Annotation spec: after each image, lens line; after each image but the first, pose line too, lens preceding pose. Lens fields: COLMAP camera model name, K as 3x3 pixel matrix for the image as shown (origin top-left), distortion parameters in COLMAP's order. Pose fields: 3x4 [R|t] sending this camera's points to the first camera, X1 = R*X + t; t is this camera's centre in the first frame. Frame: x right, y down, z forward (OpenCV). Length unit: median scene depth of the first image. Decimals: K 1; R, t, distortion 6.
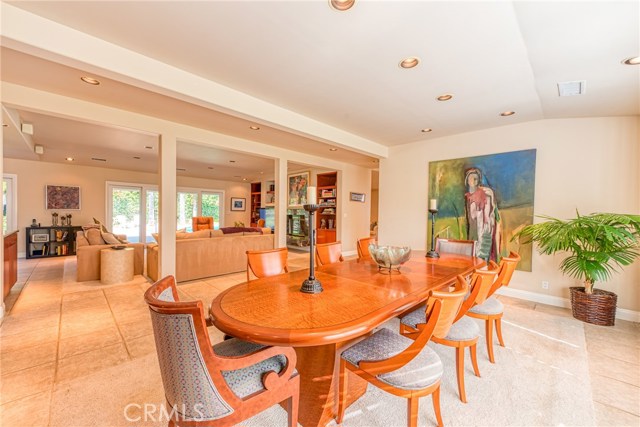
lens RADIAL K [[250.5, 0, 318.5], [0, 250.5, 213.6], [0, 0, 1]] dist [0.005725, -0.001057]
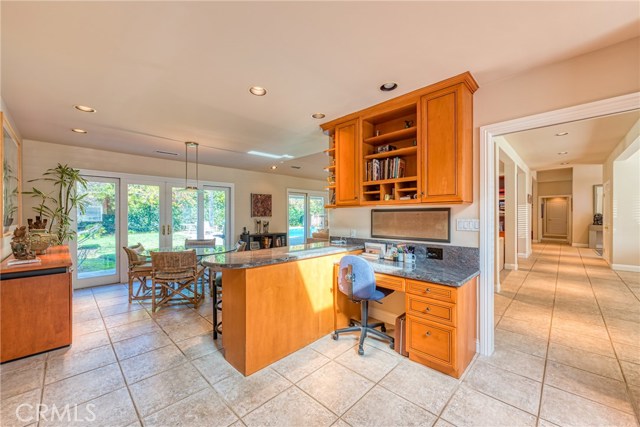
lens RADIAL K [[250.5, 0, 320.2], [0, 250.5, 213.6], [0, 0, 1]] dist [0.005725, -0.001057]
pose [[0.999548, -0.021974, 0.020533, -0.815710], [0.022063, 0.999748, -0.004121, -0.021545], [-0.020438, 0.004572, 0.999781, -0.016284]]
